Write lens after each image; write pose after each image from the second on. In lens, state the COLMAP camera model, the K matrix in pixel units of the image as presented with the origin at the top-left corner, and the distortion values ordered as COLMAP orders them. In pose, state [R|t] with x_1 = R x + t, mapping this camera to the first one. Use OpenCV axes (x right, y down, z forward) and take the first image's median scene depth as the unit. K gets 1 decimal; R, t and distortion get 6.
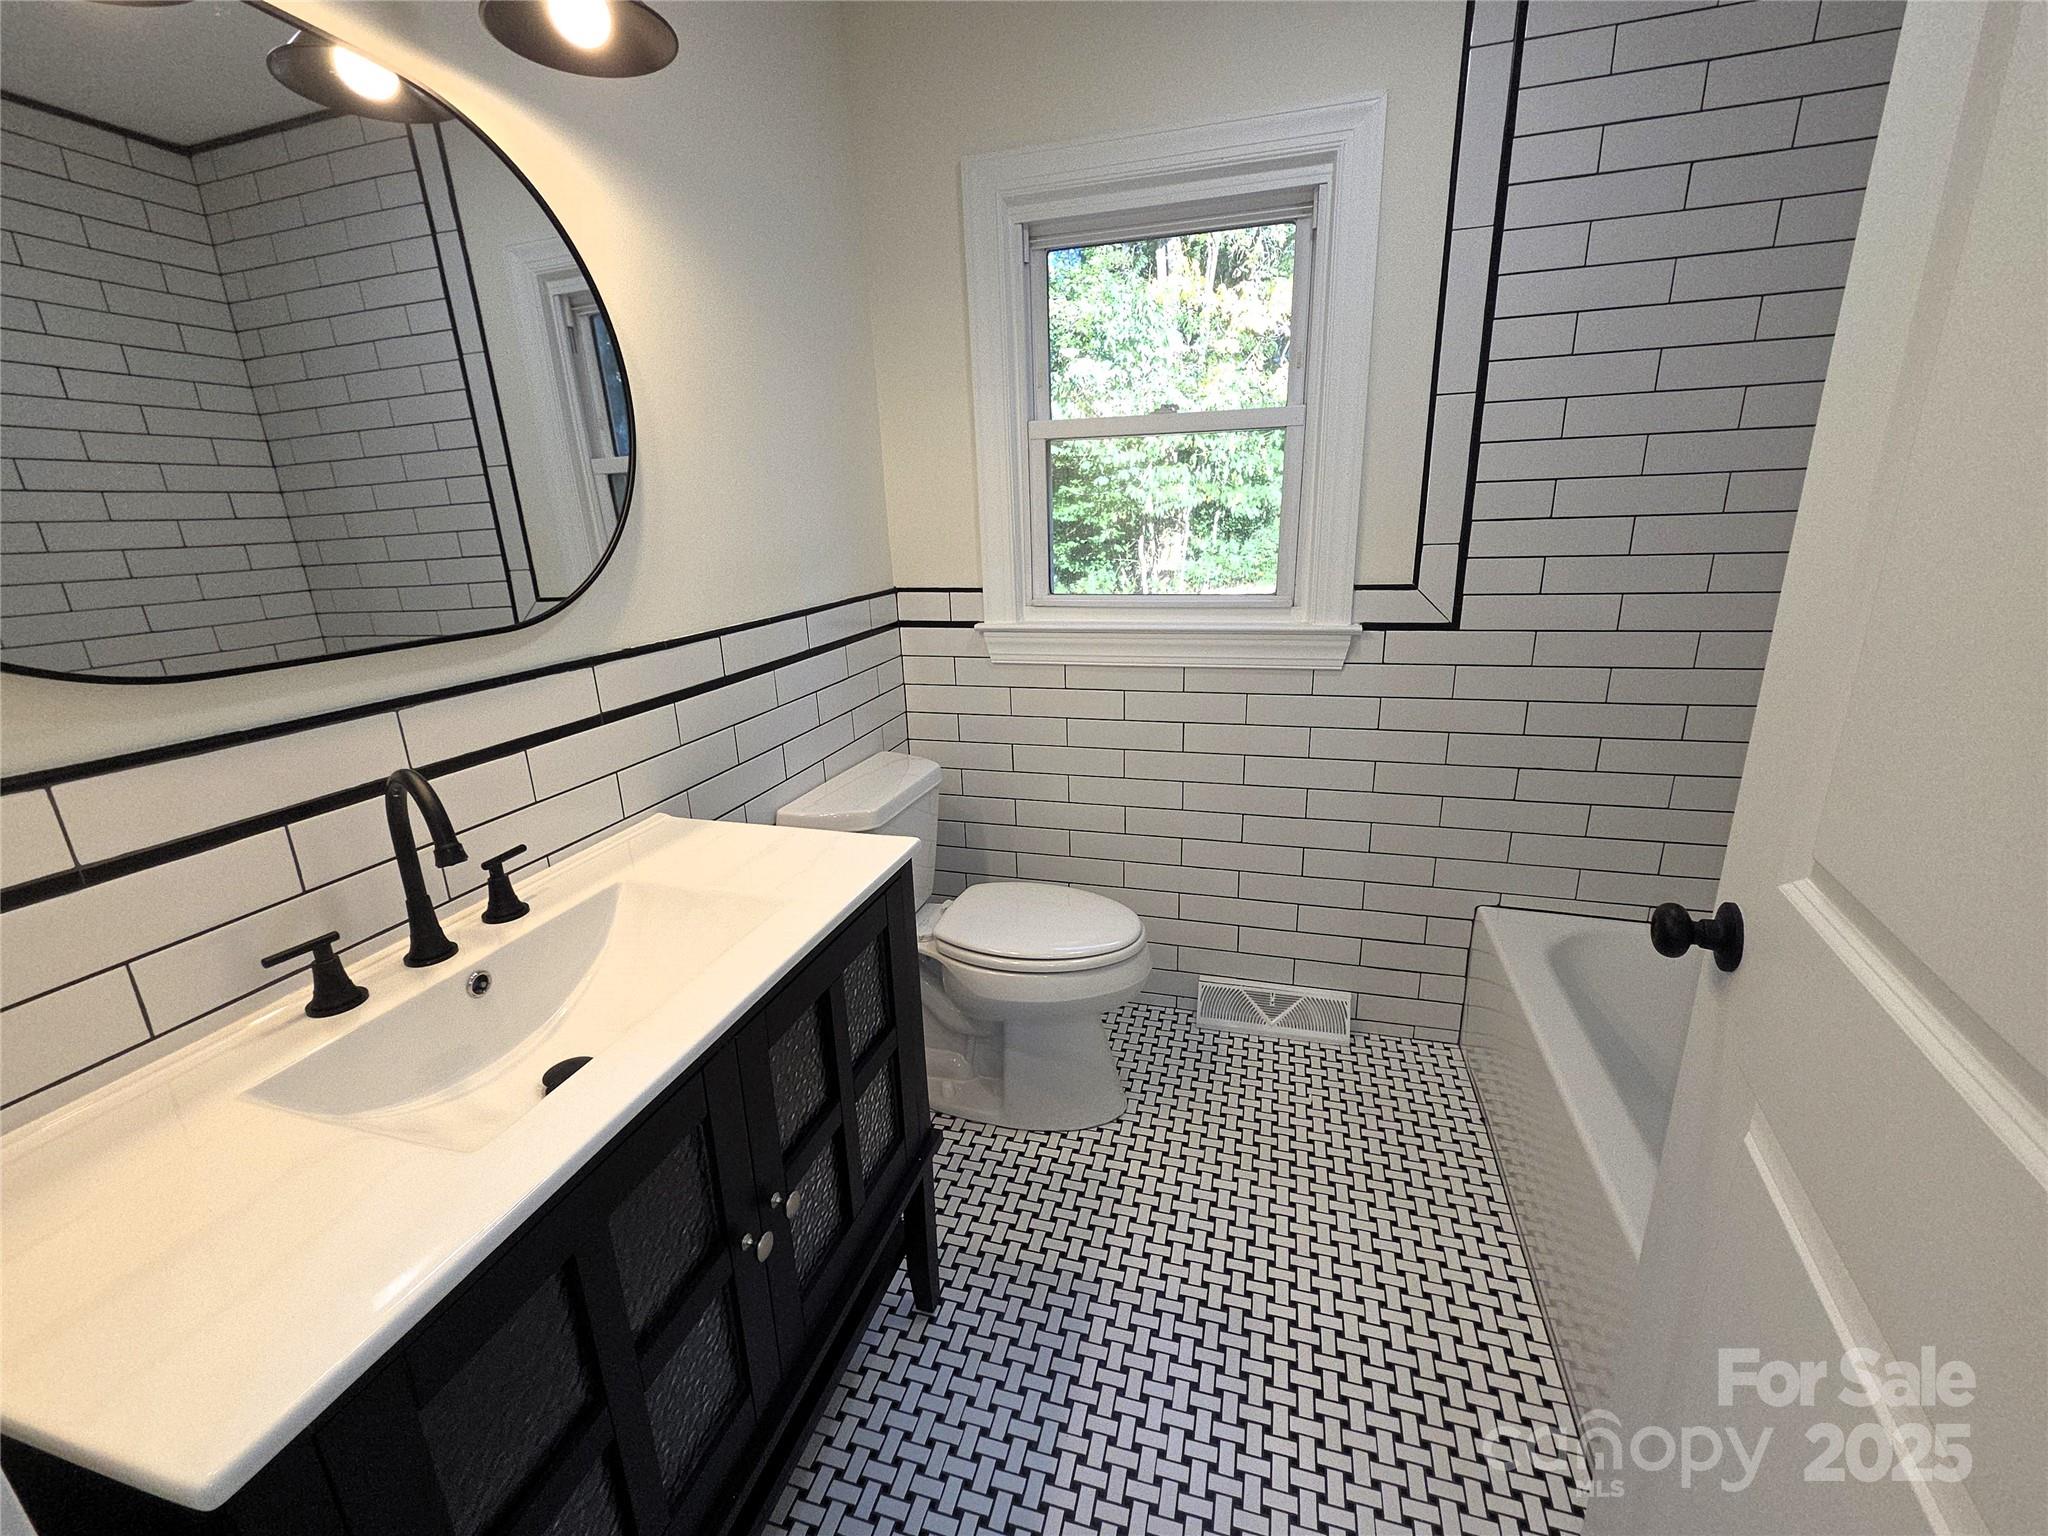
lens RADIAL K [[842.6, 0, 1019.5], [0, 842.6, 761.2], [0, 0, 1]] dist [0.001976, -0.000007]
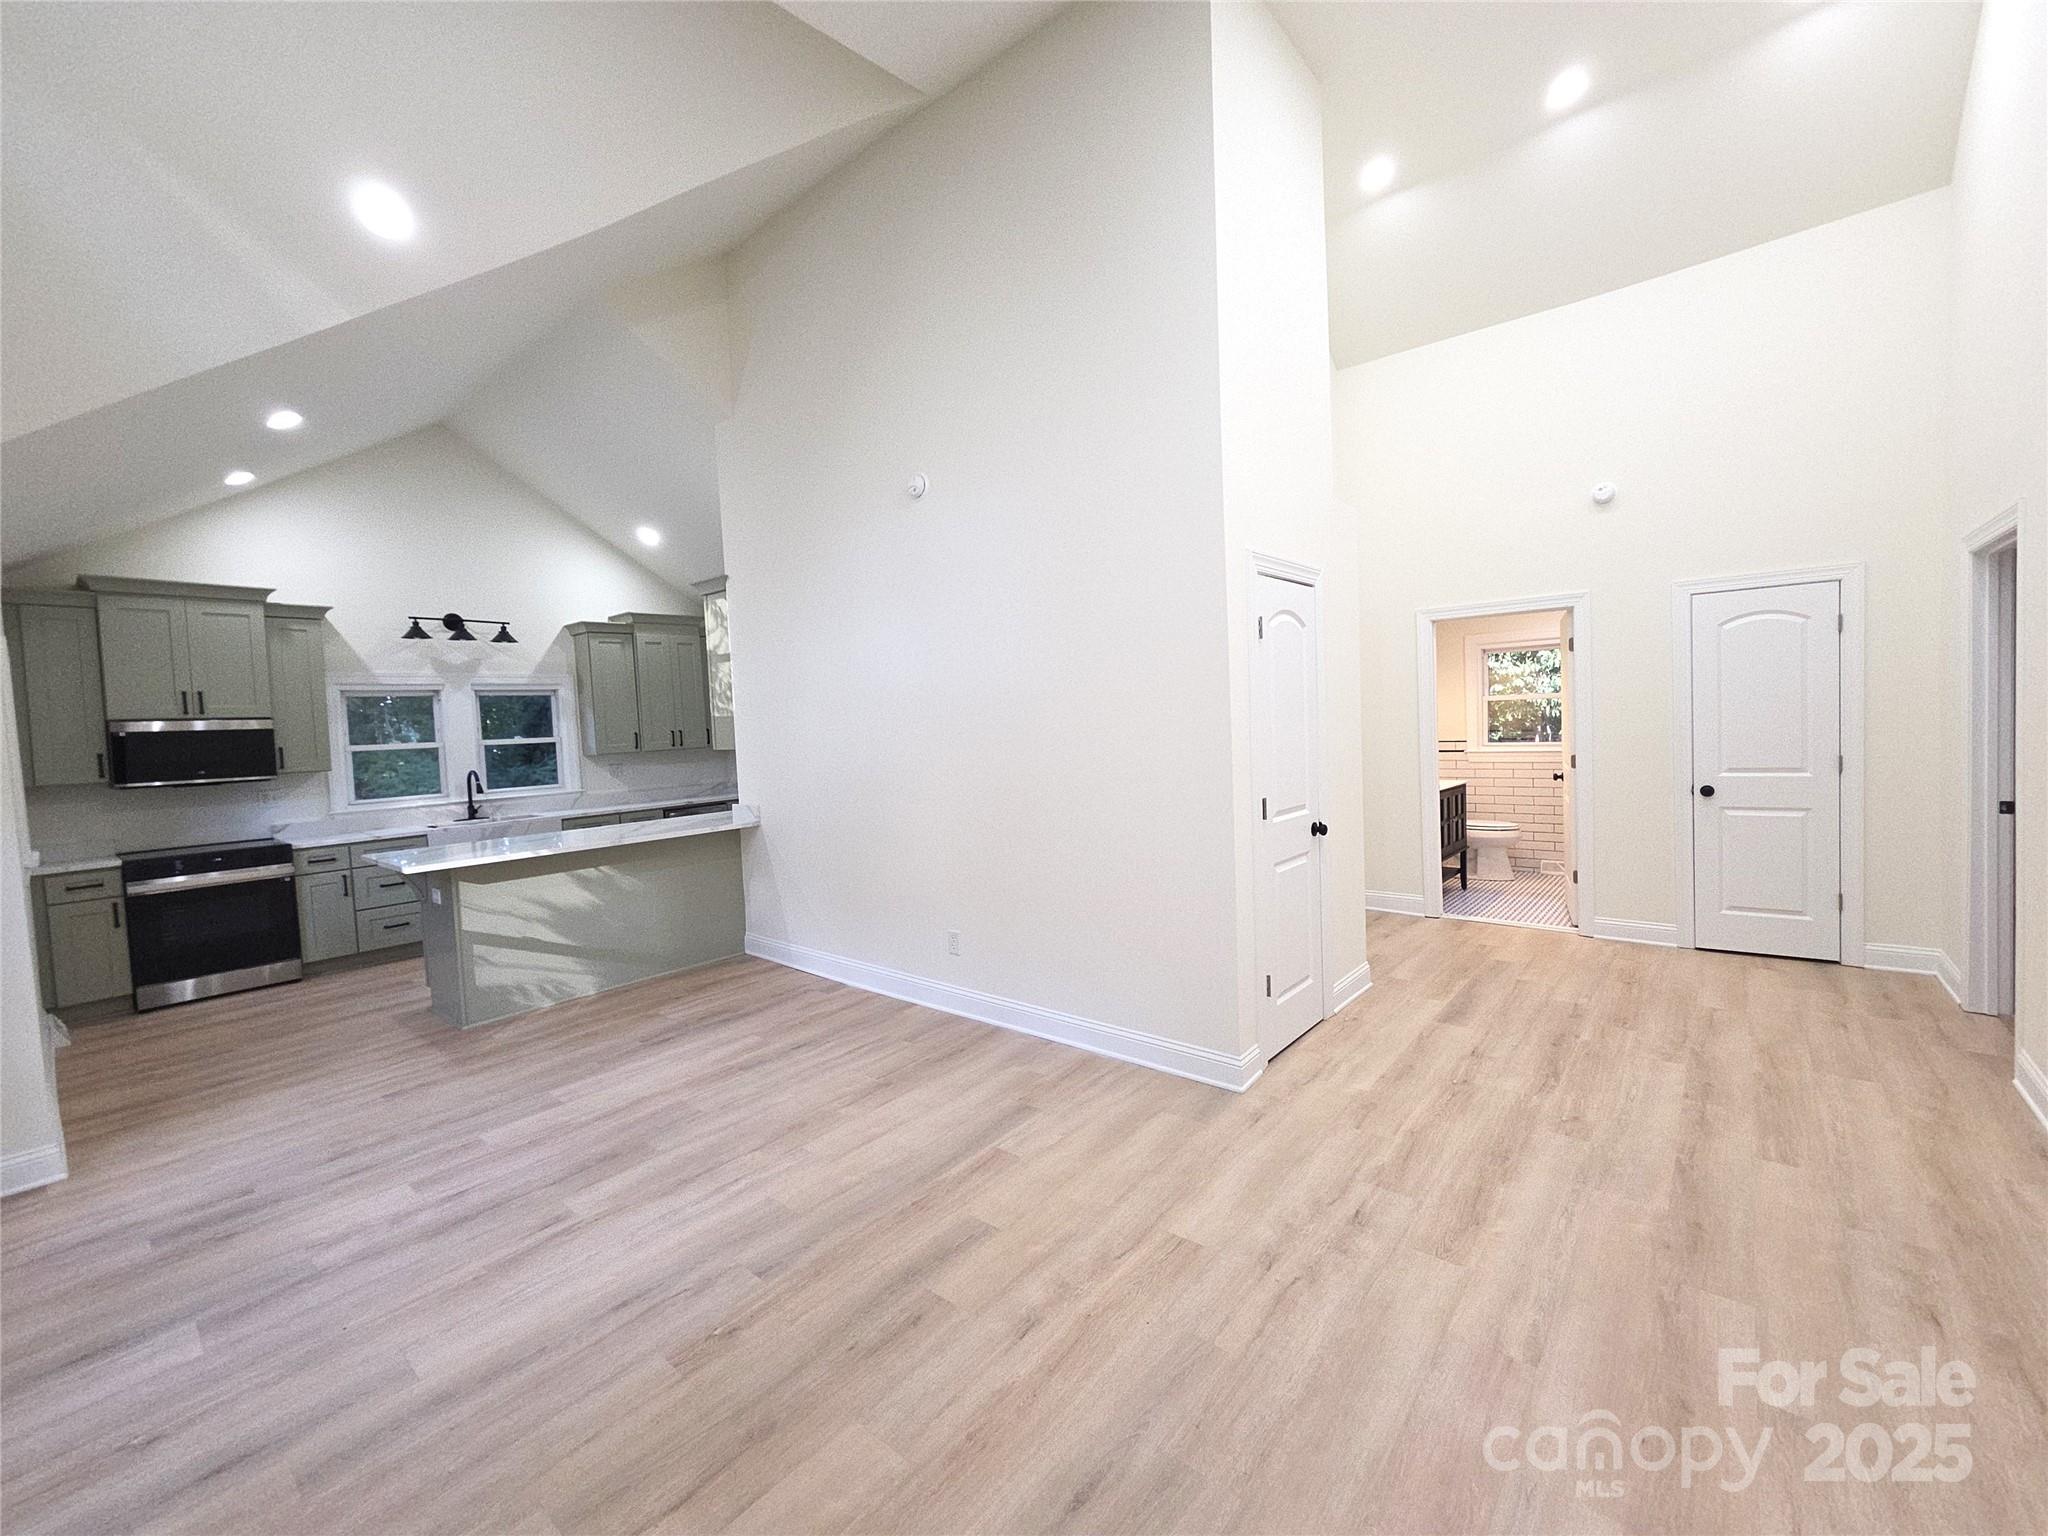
lens RADIAL K [[842.6, 0, 1031.5], [0, 842.6, 764.6], [0, 0, 1]] dist [0.001976, -0.000007]
pose [[0.918217, 0.018955, -0.395623, -0.028229], [-0.107310, 0.973401, -0.202422, 0.071551], [0.381263, 0.228321, 0.895828, -0.252973]]
